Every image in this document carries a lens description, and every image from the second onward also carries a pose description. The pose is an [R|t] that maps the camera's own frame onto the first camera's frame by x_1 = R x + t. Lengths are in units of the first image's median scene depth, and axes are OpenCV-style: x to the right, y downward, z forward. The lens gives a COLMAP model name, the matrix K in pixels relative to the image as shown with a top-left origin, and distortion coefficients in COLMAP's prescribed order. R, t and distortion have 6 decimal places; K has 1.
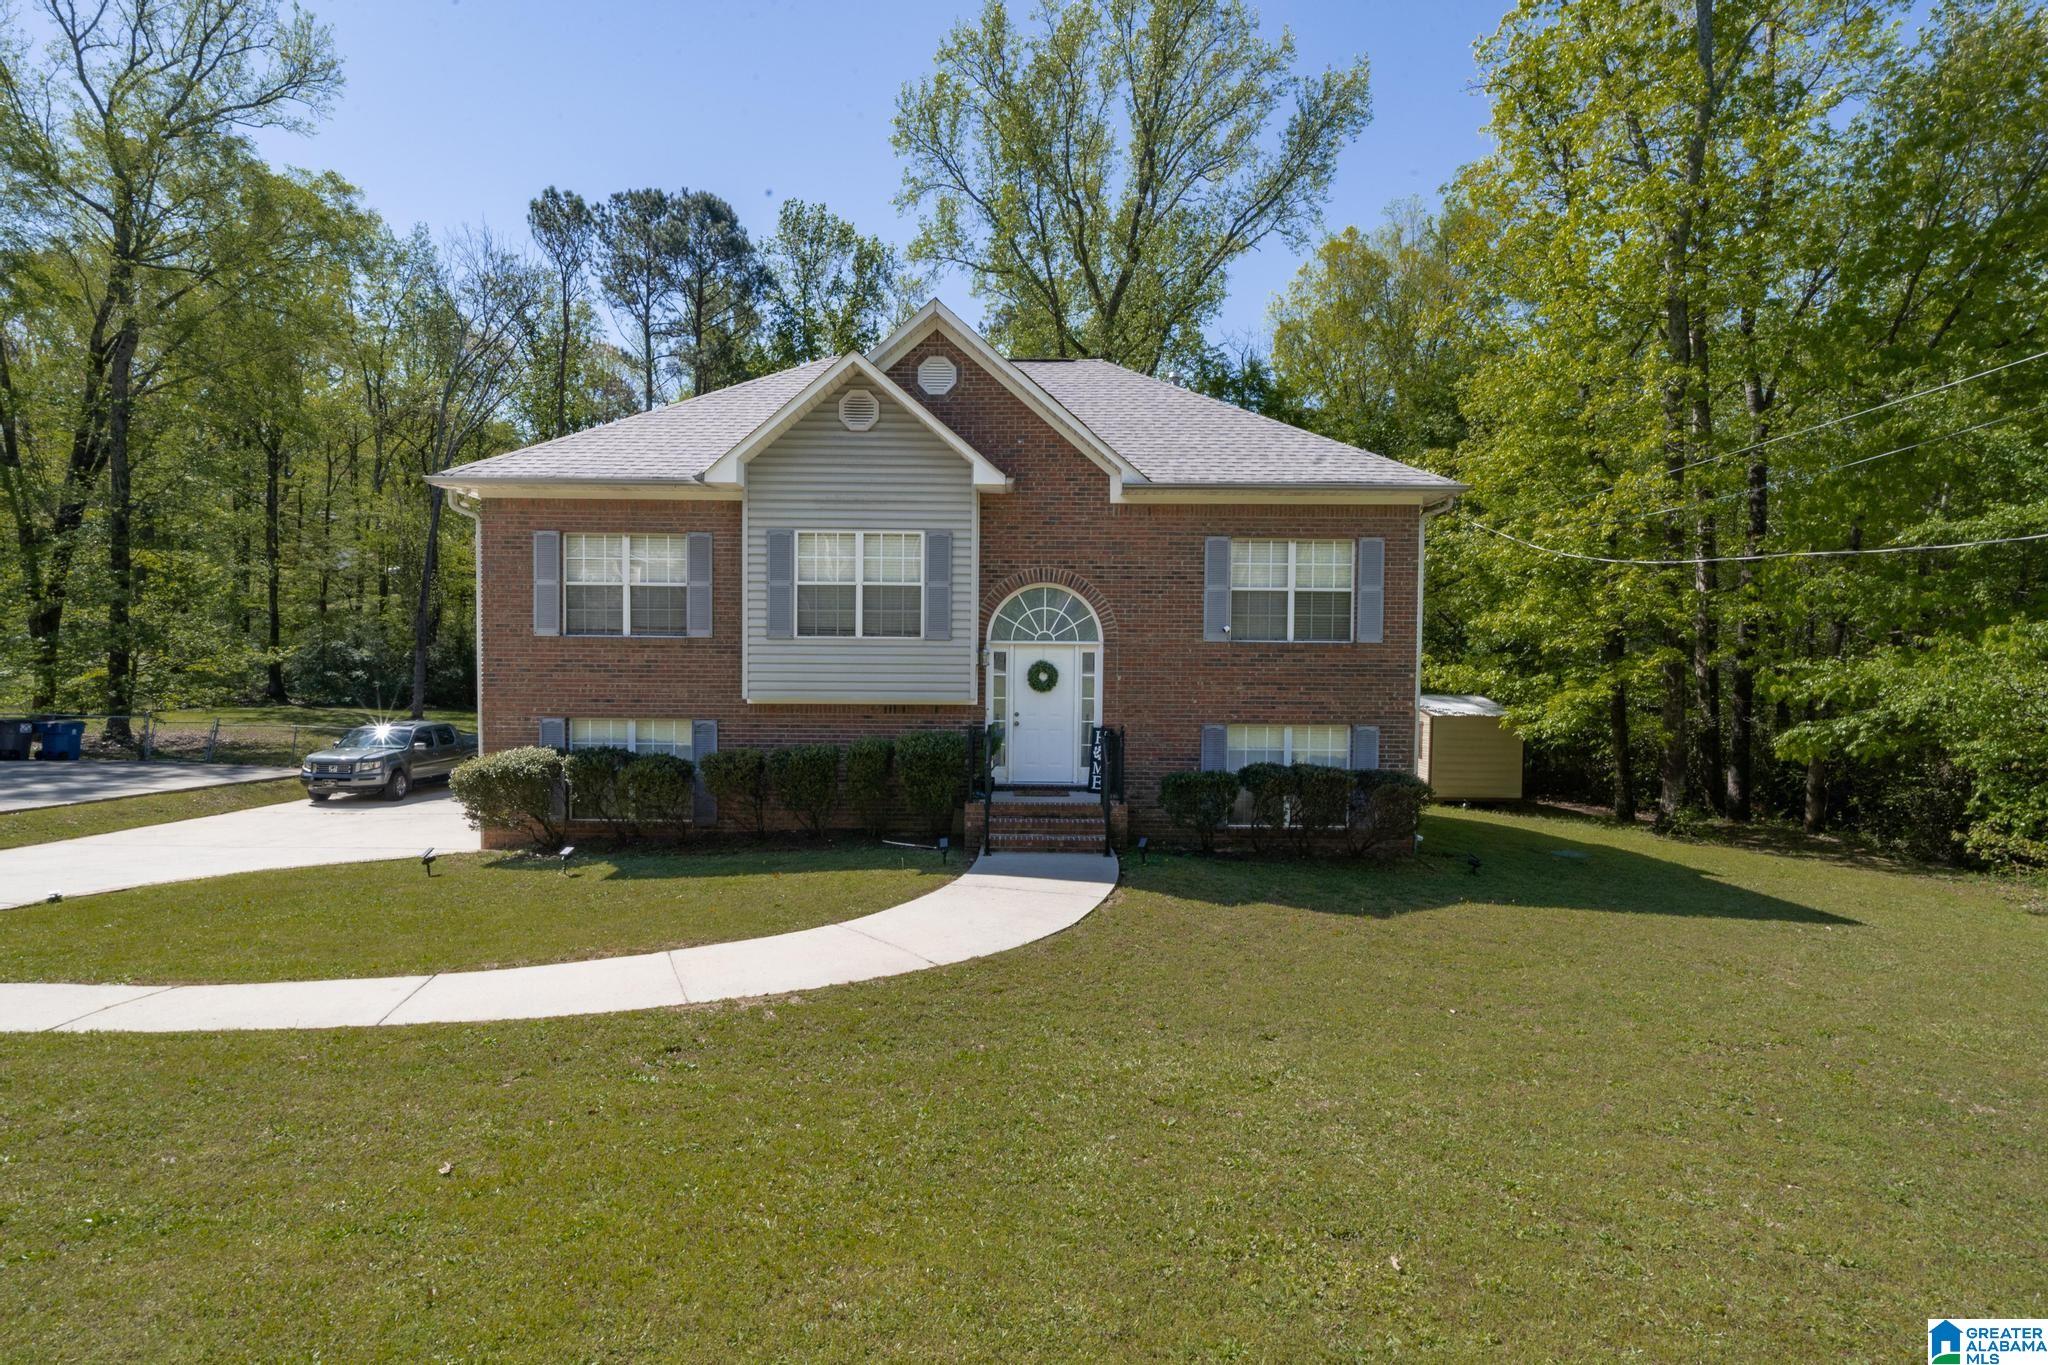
lens RADIAL K [[946.8, 0, 1024.0], [0, 946.8, 682.5], [0, 0, 1]] dist [0.008178, 0.000732]
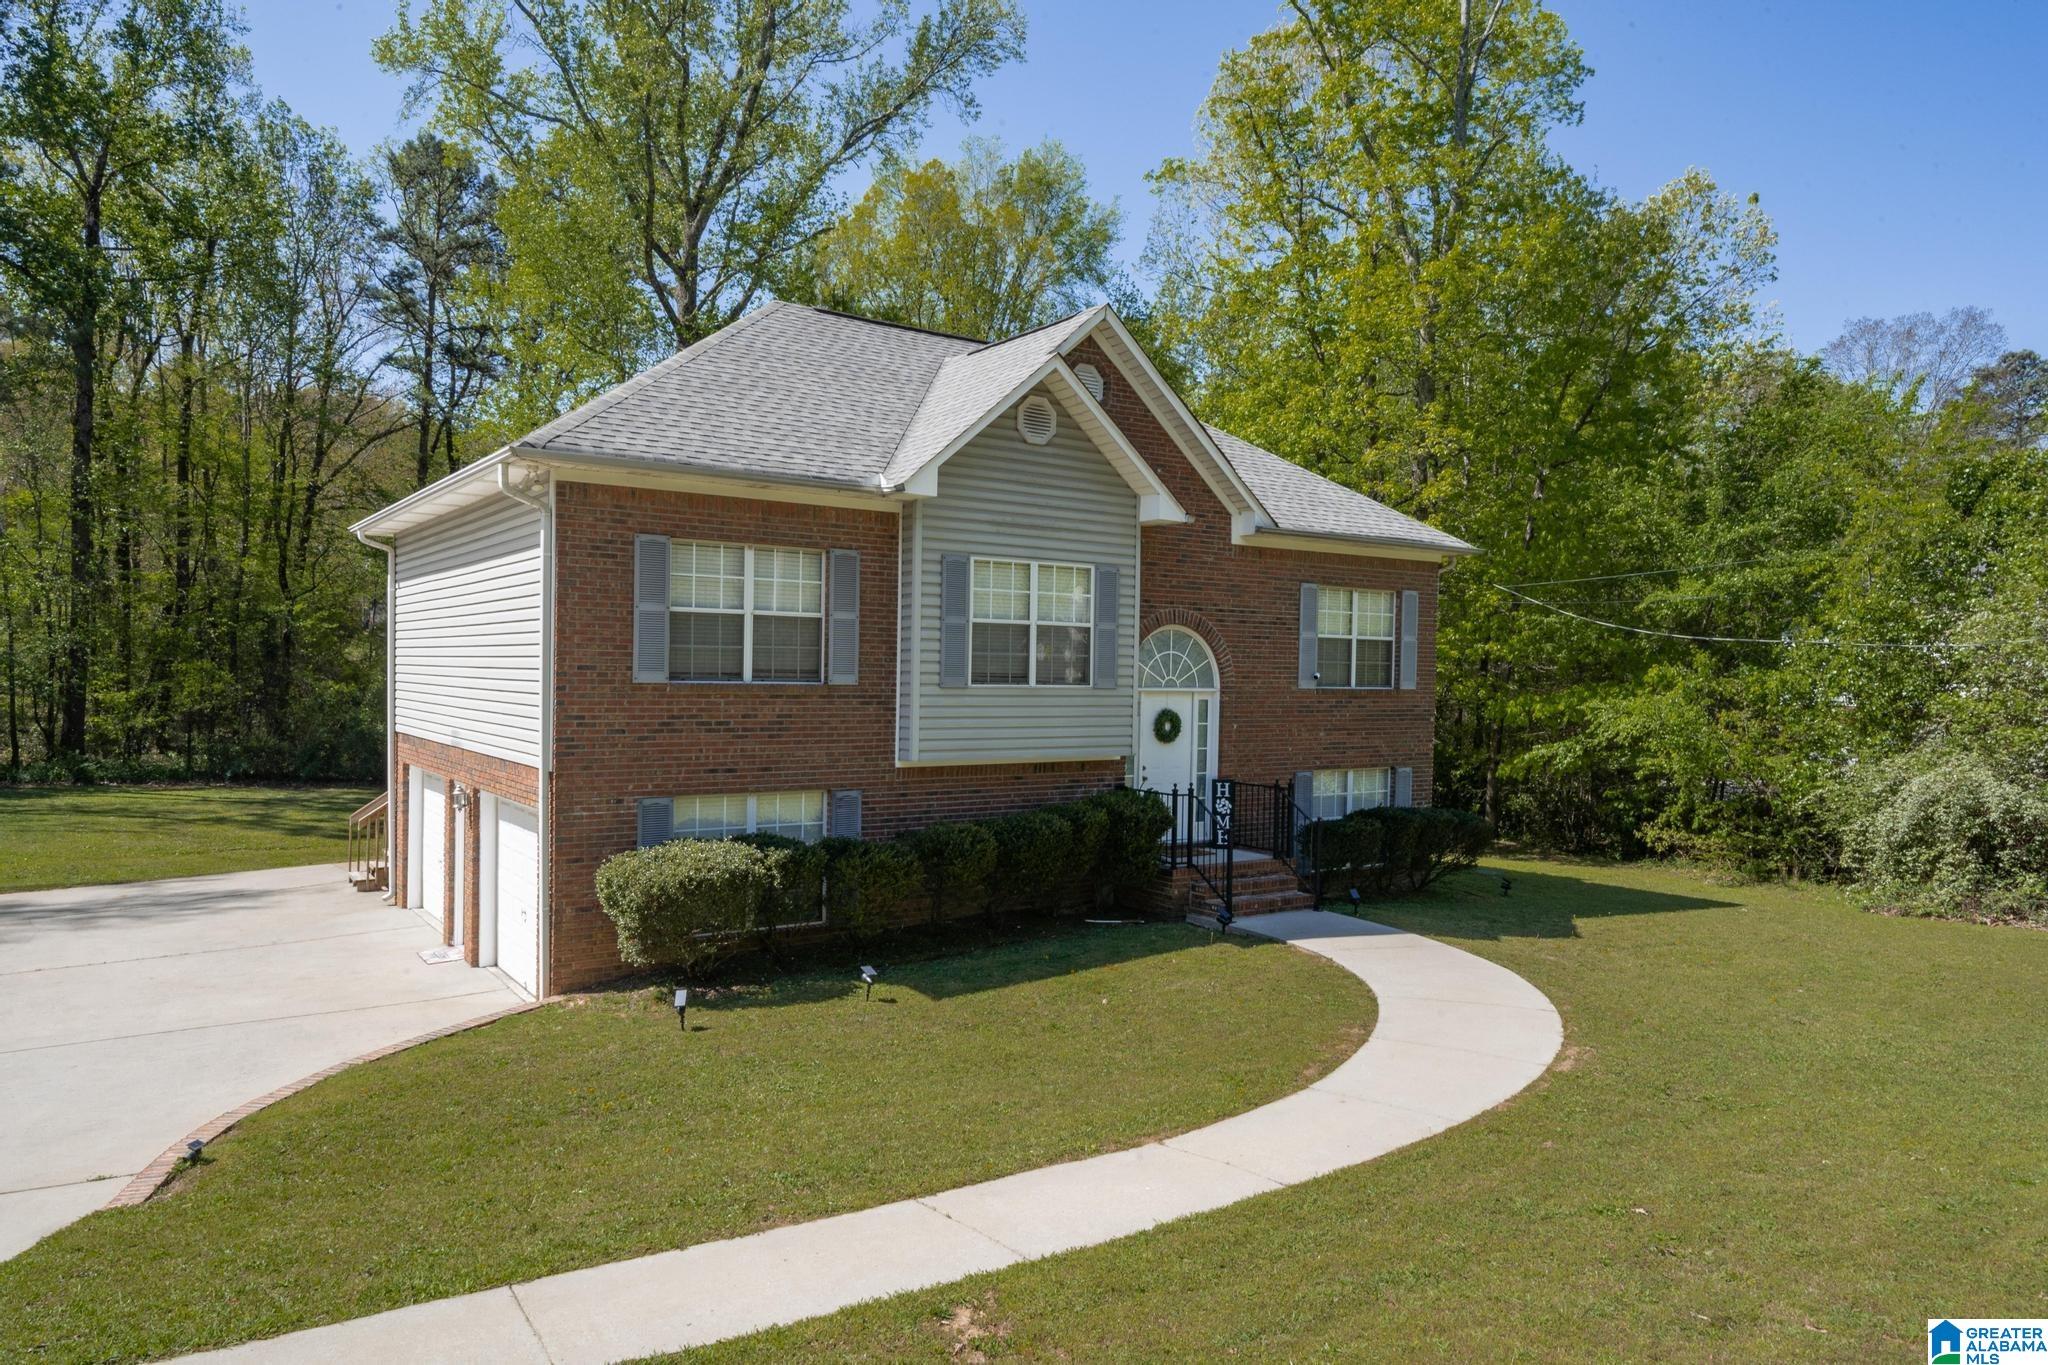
lens RADIAL K [[1262.5, 0, 1024.0], [0, 1262.5, 682.5], [0, 0, 1]] dist [0.000566, -0.000272]
pose [[0.831136, 0.001112, 0.556067, -0.790239], [-0.003458, 0.999989, 0.003168, -0.052706], [-0.556058, -0.004556, 0.831131, 0.057383]]
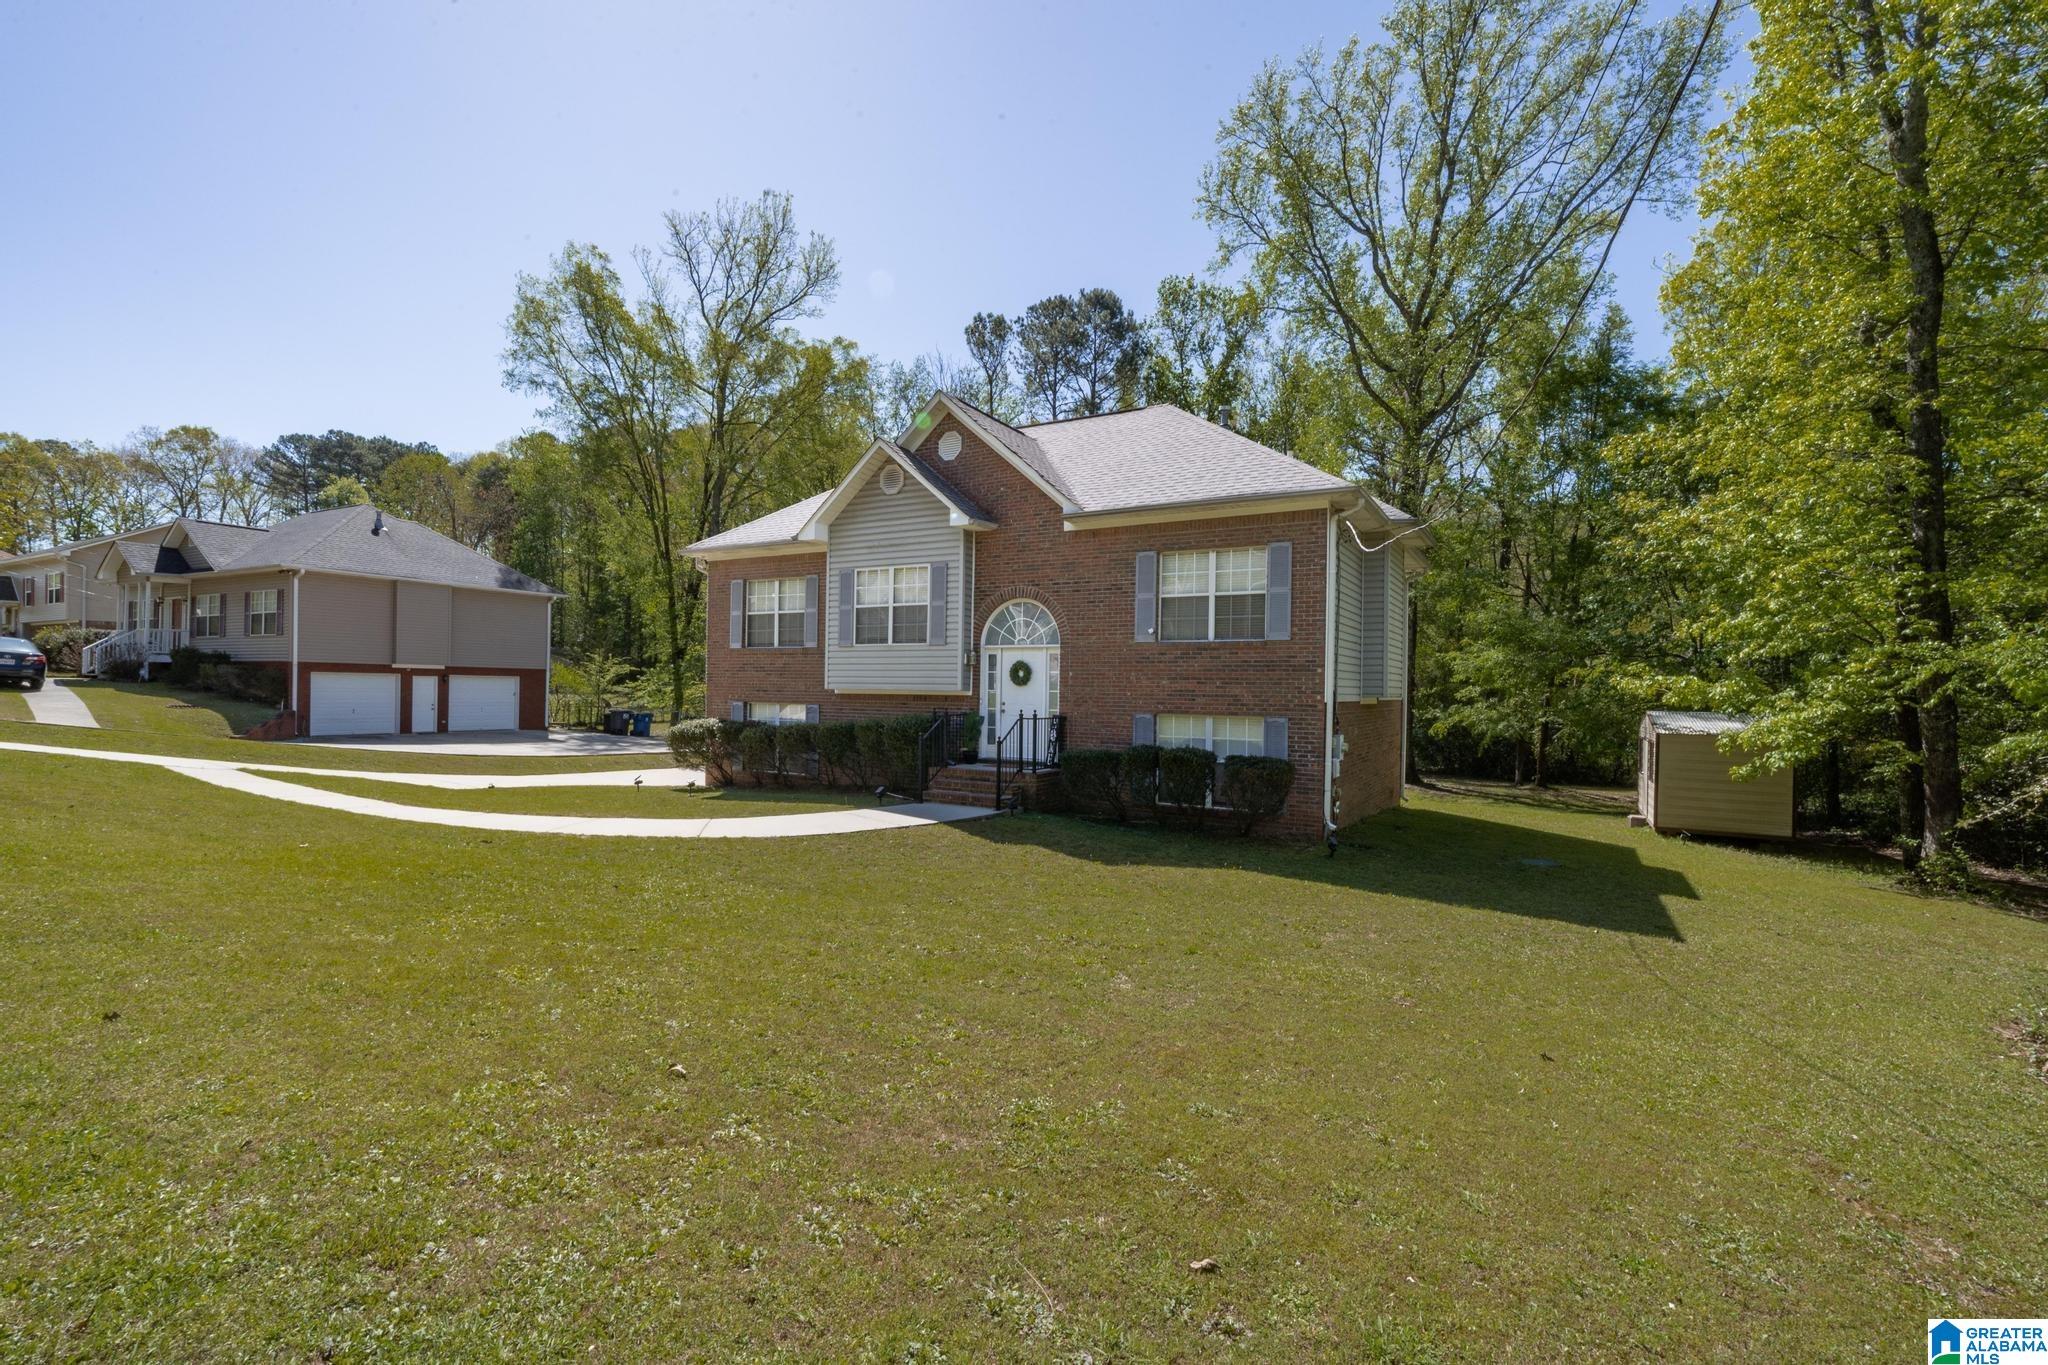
lens RADIAL K [[902.6, 0, 1024.0], [0, 902.6, 682.5], [0, 0, 1]] dist [0.001394, 0.000190]
pose [[0.863859, 0.000346, -0.503733, 0.632484], [-0.016495, 0.999483, -0.027601, 0.039212], [0.503463, 0.032152, 0.863418, -0.026715]]
